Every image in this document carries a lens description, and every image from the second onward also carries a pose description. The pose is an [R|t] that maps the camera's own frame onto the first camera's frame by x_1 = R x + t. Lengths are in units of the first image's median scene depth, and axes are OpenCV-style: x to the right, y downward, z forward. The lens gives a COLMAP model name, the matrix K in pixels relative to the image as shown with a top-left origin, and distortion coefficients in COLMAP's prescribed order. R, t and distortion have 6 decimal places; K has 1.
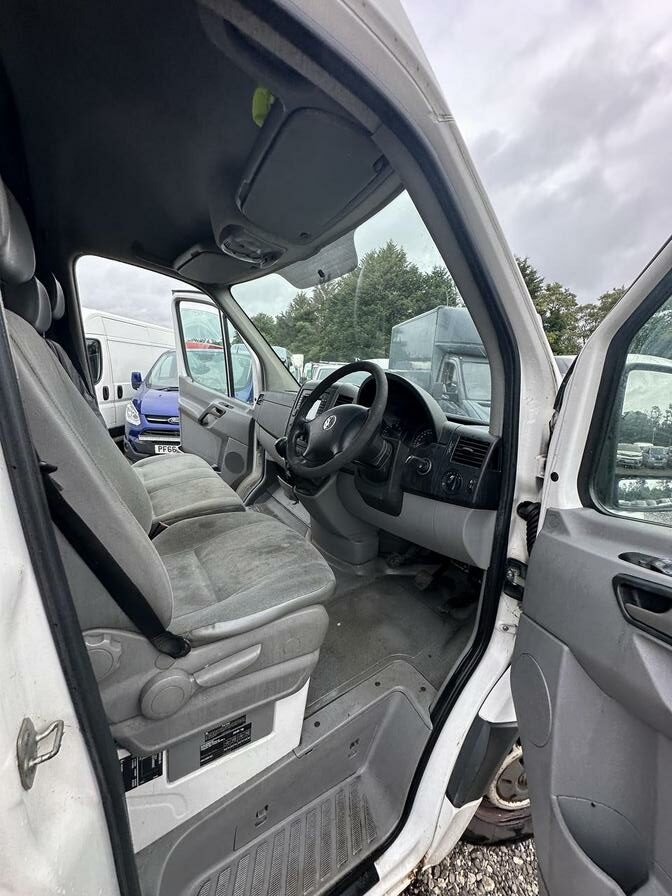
lens RADIAL K [[356.5, 0, 337.2], [0, 356.5, 448.0], [0, 0, 1]] dist [-0.003326, -0.000406]
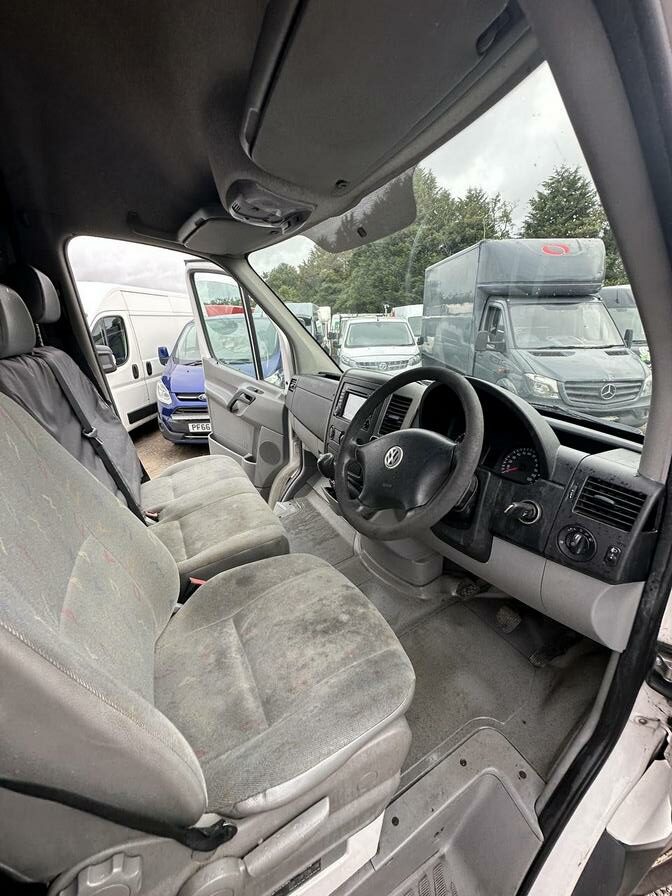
lens RADIAL K [[356.5, 0, 337.2], [0, 356.5, 448.0], [0, 0, 1]] dist [-0.003326, -0.000406]
pose [[0.994237, -0.048928, -0.095386, -0.042002], [0.060958, 0.989953, 0.127583, -0.122255], [0.088186, -0.132662, 0.987231, 0.169925]]
